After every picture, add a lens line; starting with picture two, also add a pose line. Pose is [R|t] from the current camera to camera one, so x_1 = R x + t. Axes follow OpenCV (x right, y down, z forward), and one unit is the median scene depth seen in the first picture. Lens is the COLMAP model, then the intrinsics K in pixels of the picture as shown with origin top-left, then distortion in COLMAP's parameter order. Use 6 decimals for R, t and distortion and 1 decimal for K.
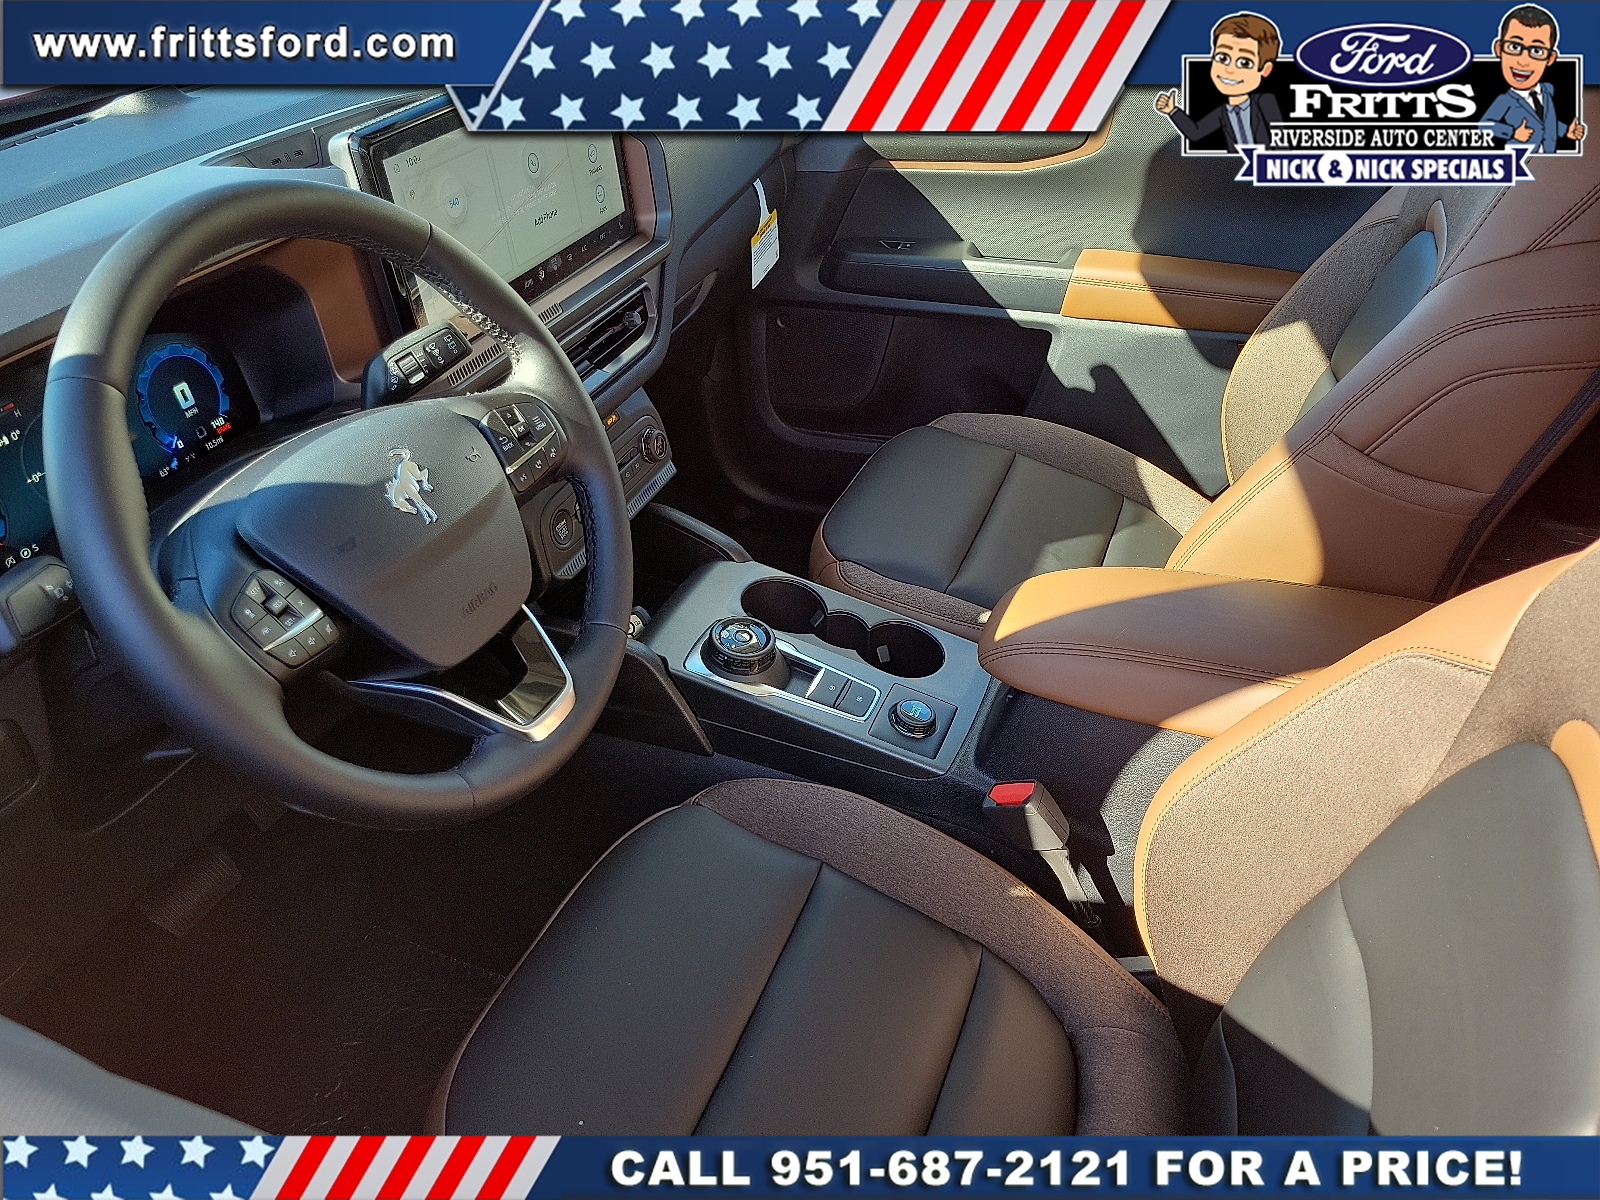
lens RADIAL K [[1152.6, 0, 800.0], [0, 1152.6, 600.0], [0, 0, 1]] dist [0.060375, 0.000589]
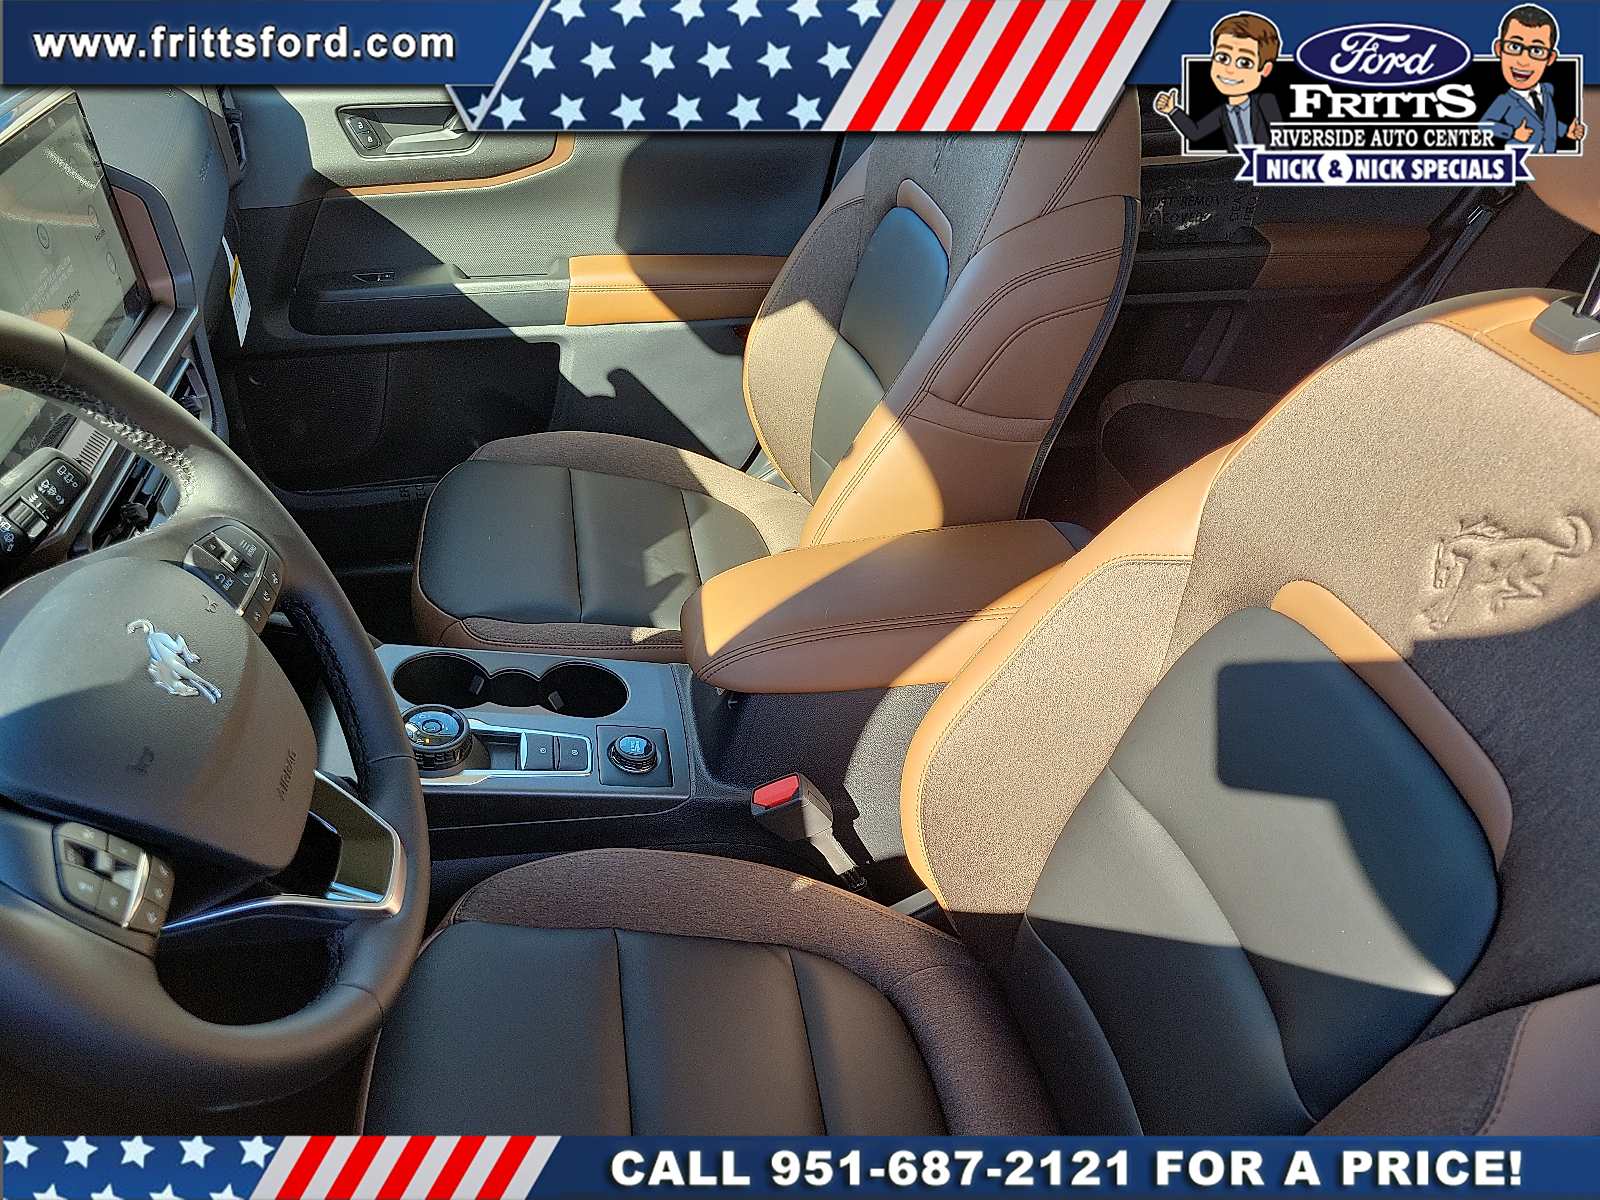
lens RADIAL K [[1152.6, 0, 800.0], [0, 1152.6, 600.0], [0, 0, 1]] dist [0.060375, 0.000589]
pose [[0.871267, -0.255369, 0.419143, -0.108456], [0.257085, 0.964908, 0.053485, -0.027168], [-0.418093, 0.061156, 0.906343, 0.038585]]
